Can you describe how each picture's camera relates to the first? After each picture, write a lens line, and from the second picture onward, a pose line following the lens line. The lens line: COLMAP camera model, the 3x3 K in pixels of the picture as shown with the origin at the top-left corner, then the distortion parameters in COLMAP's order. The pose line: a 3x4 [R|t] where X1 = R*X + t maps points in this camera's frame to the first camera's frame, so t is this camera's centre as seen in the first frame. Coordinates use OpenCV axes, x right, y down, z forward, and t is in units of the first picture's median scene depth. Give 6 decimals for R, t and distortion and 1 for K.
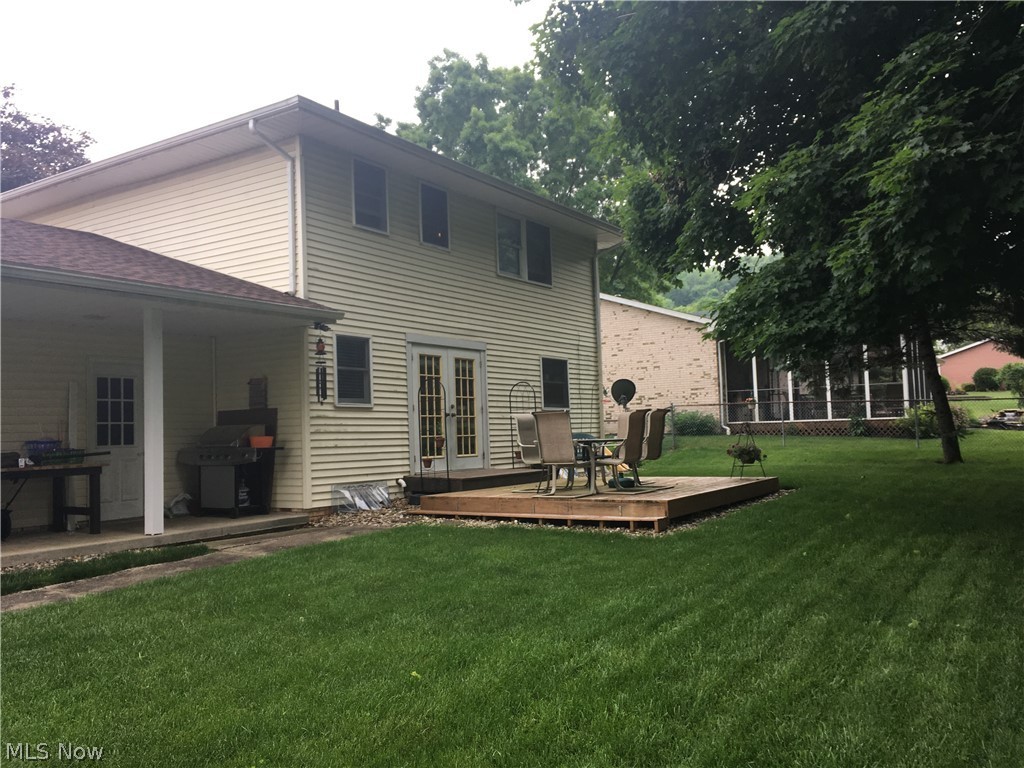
lens RADIAL K [[872.6, 0, 512.1], [0, 872.6, 378.3], [0, 0, 1]] dist [0.043147, -0.013593]
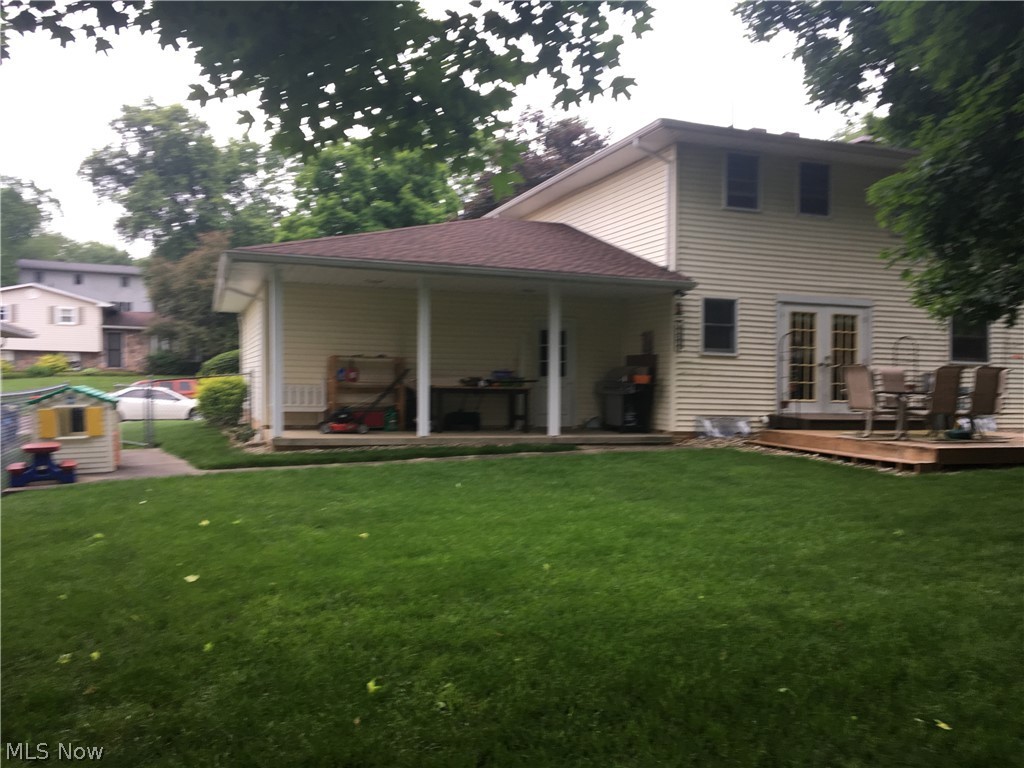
lens RADIAL K [[872.6, 0, 512.5], [0, 872.6, 386.6], [0, 0, 1]] dist [0.043147, -0.013593]
pose [[0.794223, 0.052717, -0.605335, 0.345562], [-0.007310, 0.996986, 0.077234, -0.017367], [0.607582, -0.056916, 0.792215, -0.174862]]
